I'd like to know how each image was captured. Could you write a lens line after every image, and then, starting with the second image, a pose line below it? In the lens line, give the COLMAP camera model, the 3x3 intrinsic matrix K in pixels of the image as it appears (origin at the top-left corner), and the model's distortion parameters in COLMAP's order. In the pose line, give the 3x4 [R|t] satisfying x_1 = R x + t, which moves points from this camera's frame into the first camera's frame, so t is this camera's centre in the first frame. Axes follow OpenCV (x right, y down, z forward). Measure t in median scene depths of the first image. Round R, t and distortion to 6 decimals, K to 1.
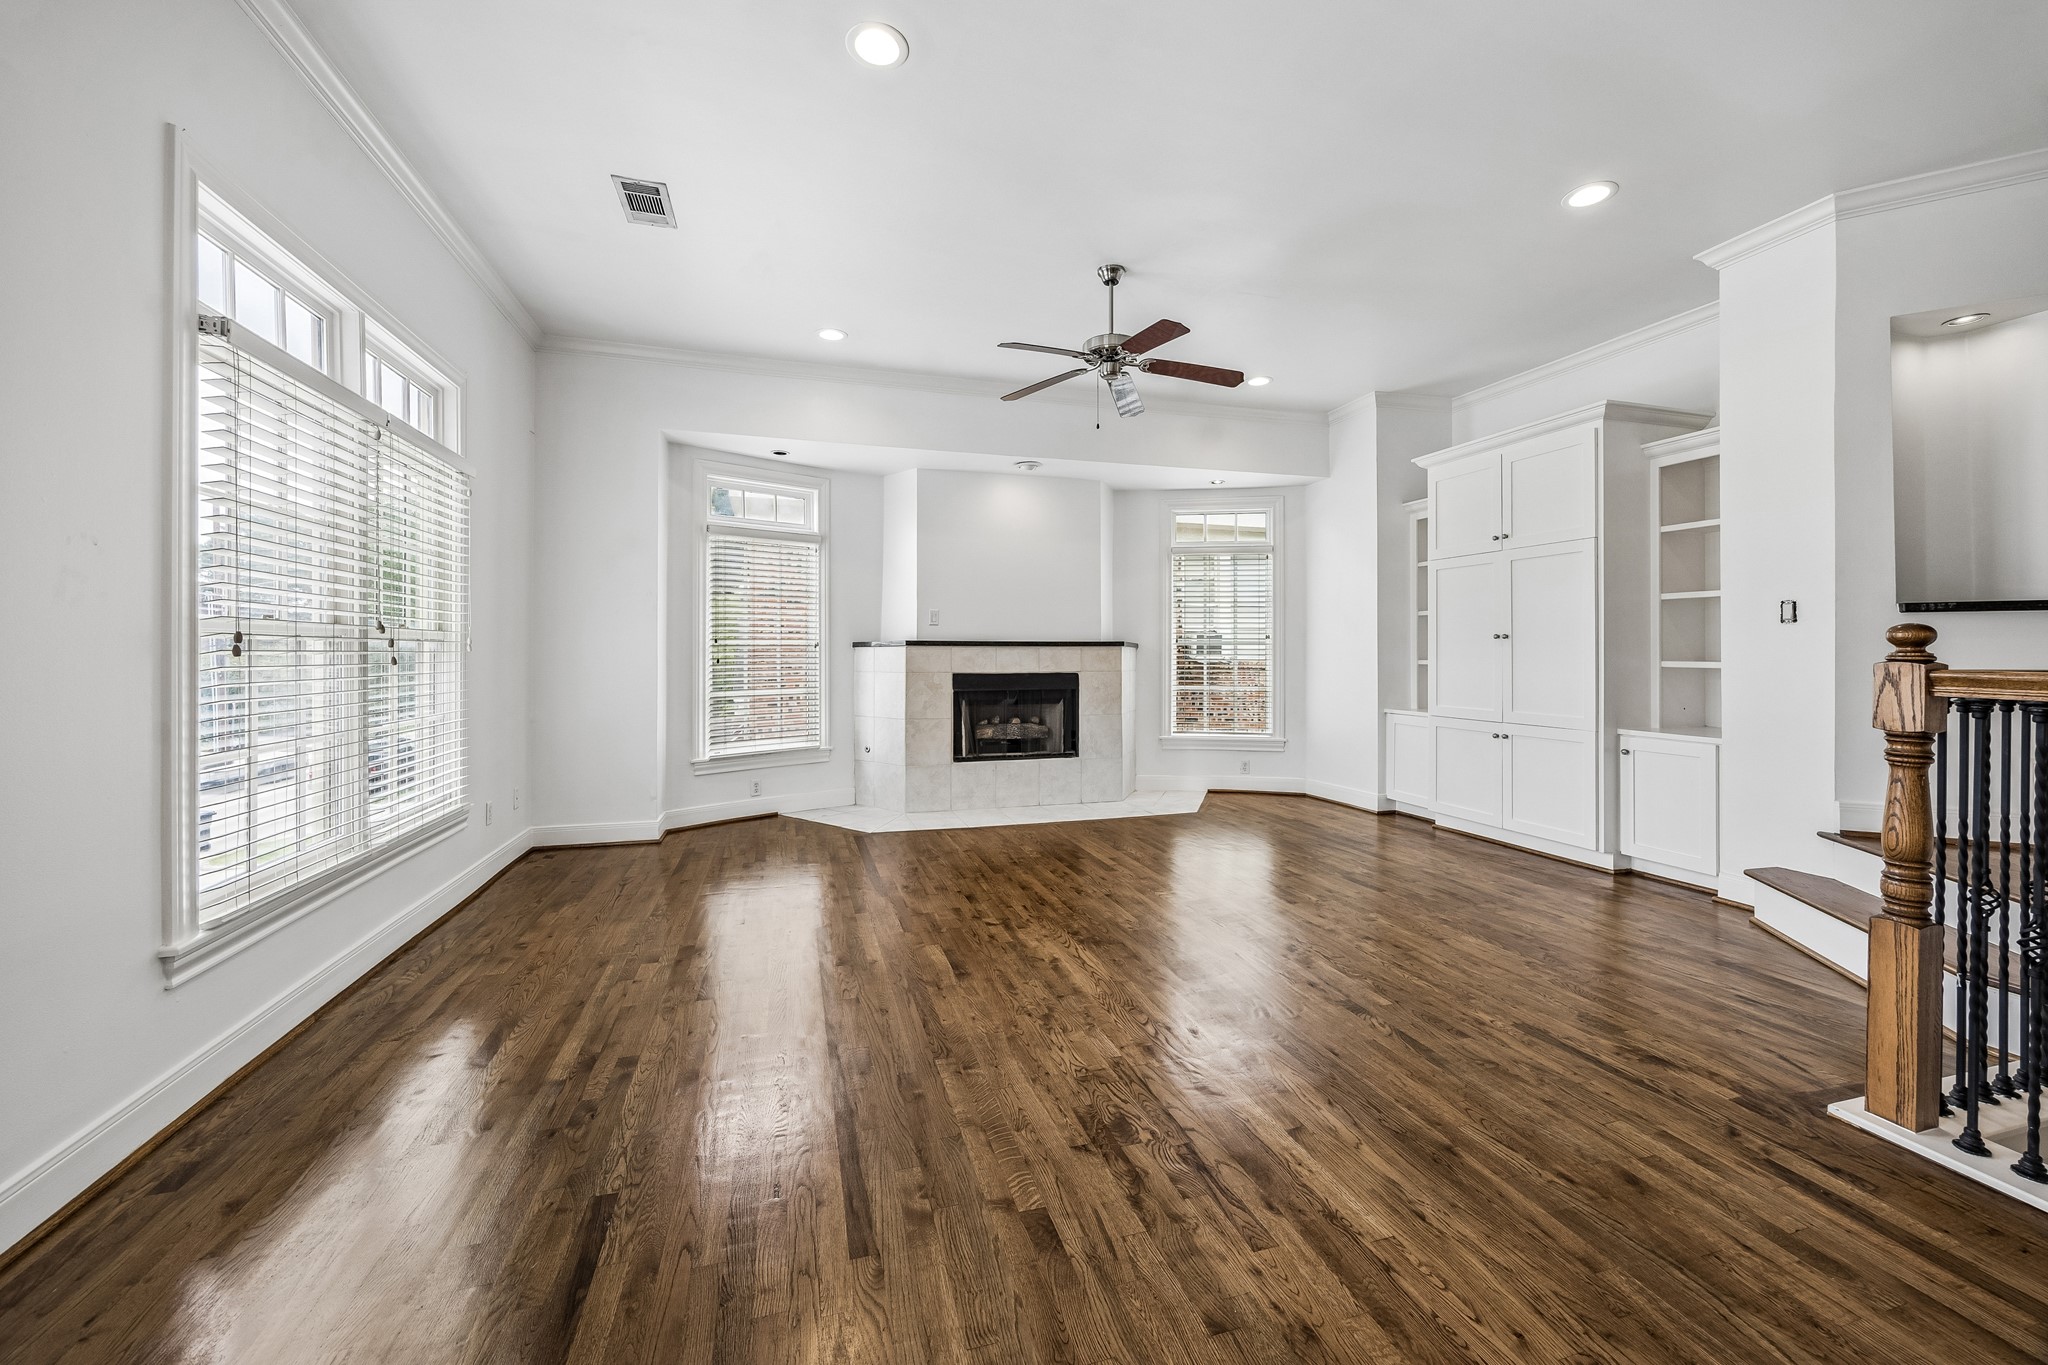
lens RADIAL K [[793.9, 0, 1021.0], [0, 793.9, 657.5], [0, 0, 1]] dist [-0.000658, -0.000344]
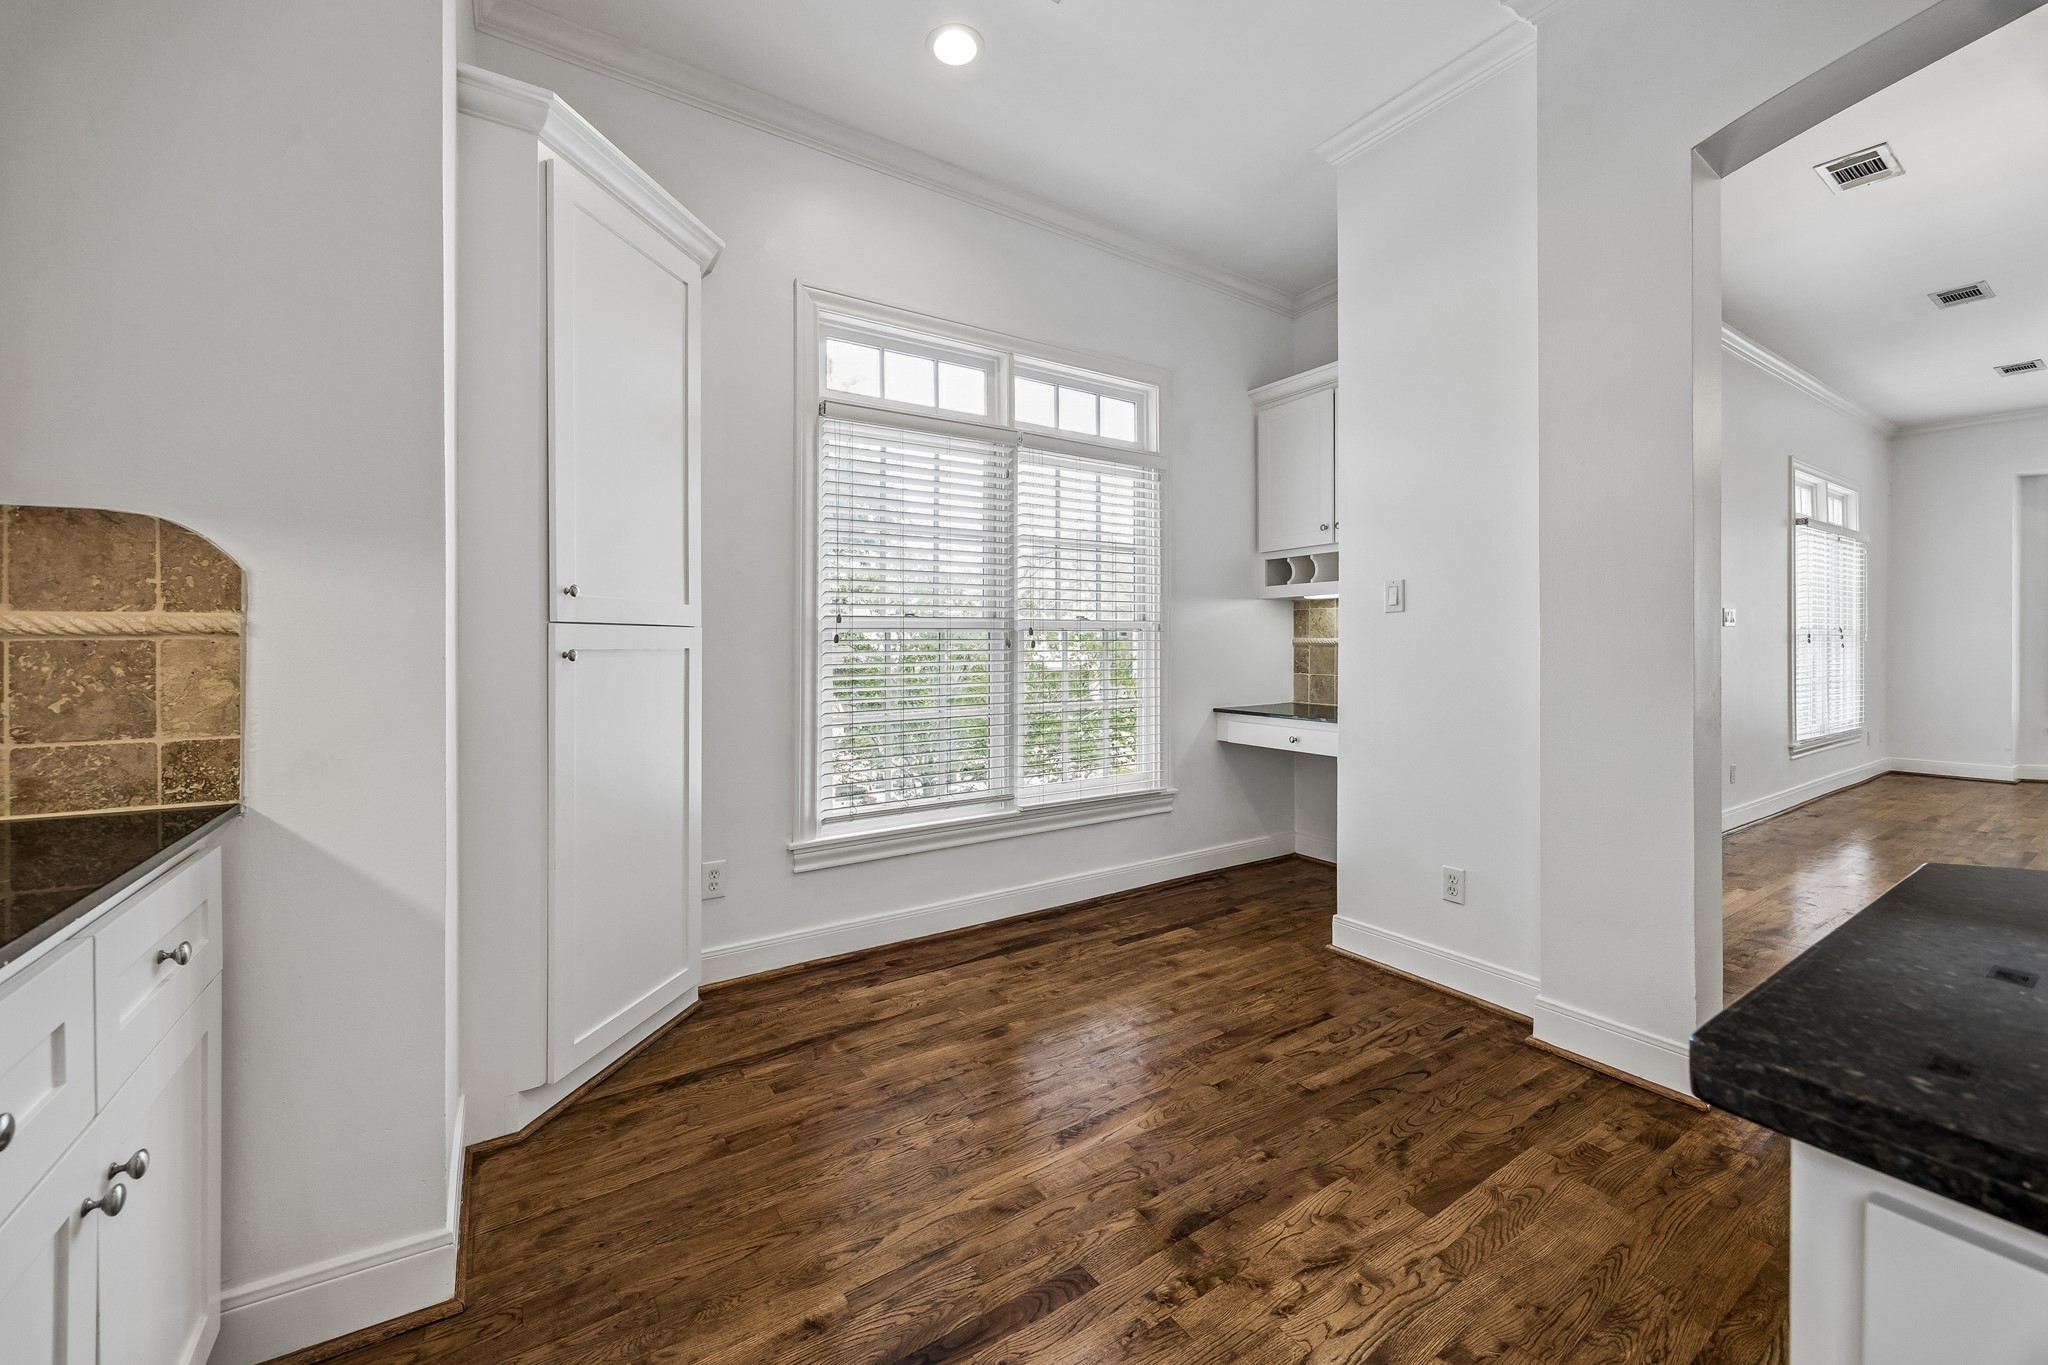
lens RADIAL K [[798.9, 0, 1000.0], [0, 798.9, 646.9], [0, 0, 1]] dist [-0.001607, -0.000281]
pose [[0.281639, 0.000147, -0.959520, 0.306886], [-0.002351, 0.999997, -0.000537, 0.006894], [0.959518, 0.002407, 0.281638, -0.891066]]
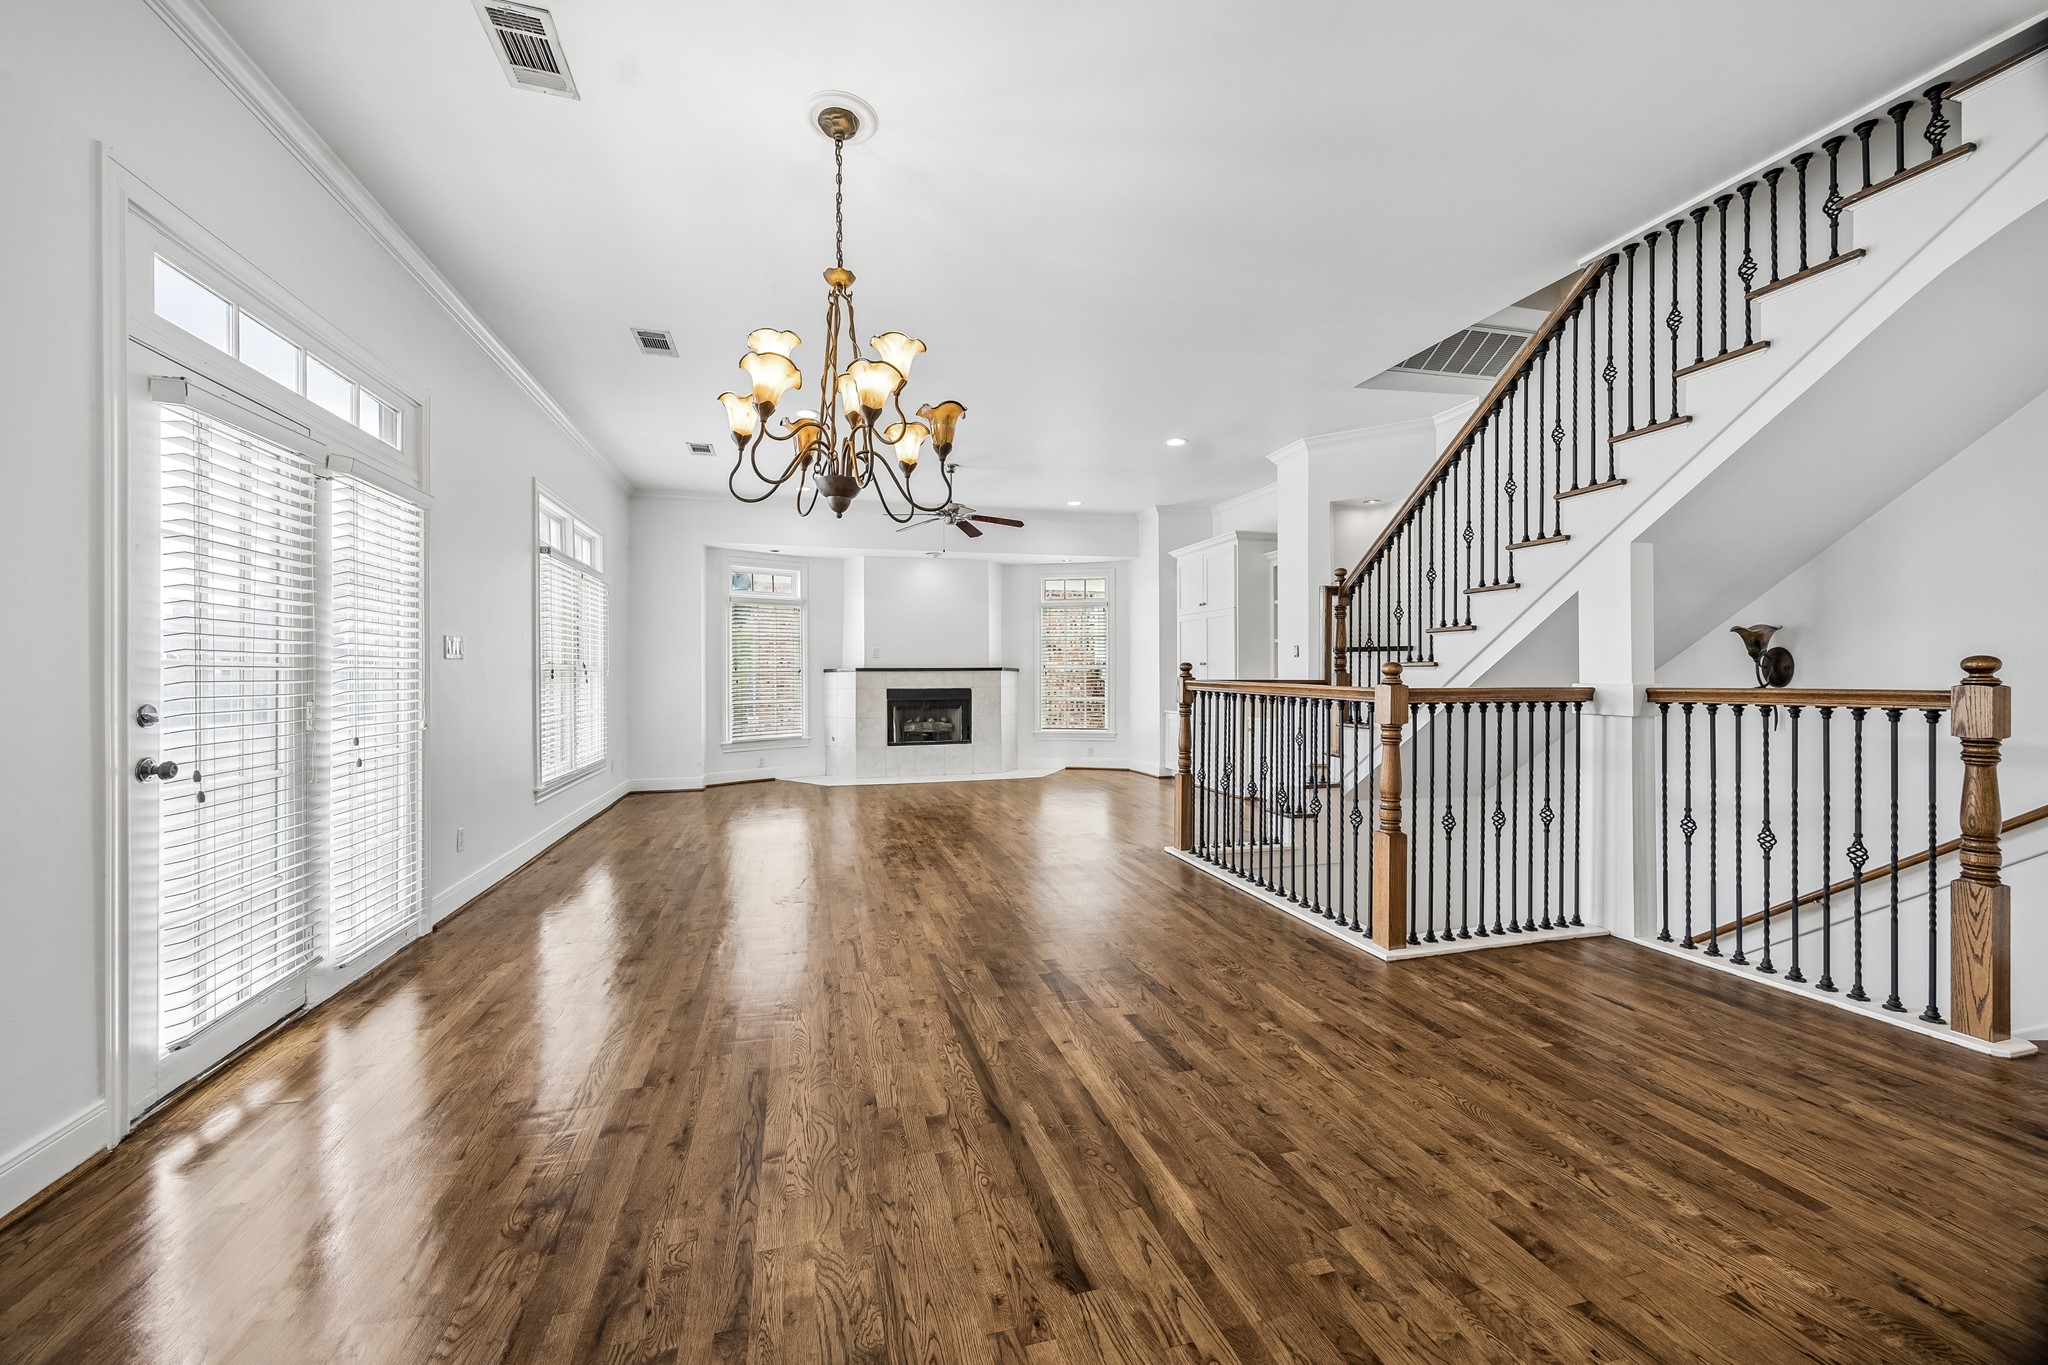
lens RADIAL K [[788.3, 0, 1011.6], [0, 788.3, 679.3], [0, 0, 1]] dist [0.000368, -0.000027]
pose [[0.999741, -0.006326, -0.021842, 0.202183], [0.006313, 0.999980, -0.000685, 0.004061], [0.021846, 0.000547, 0.999761, -0.564879]]
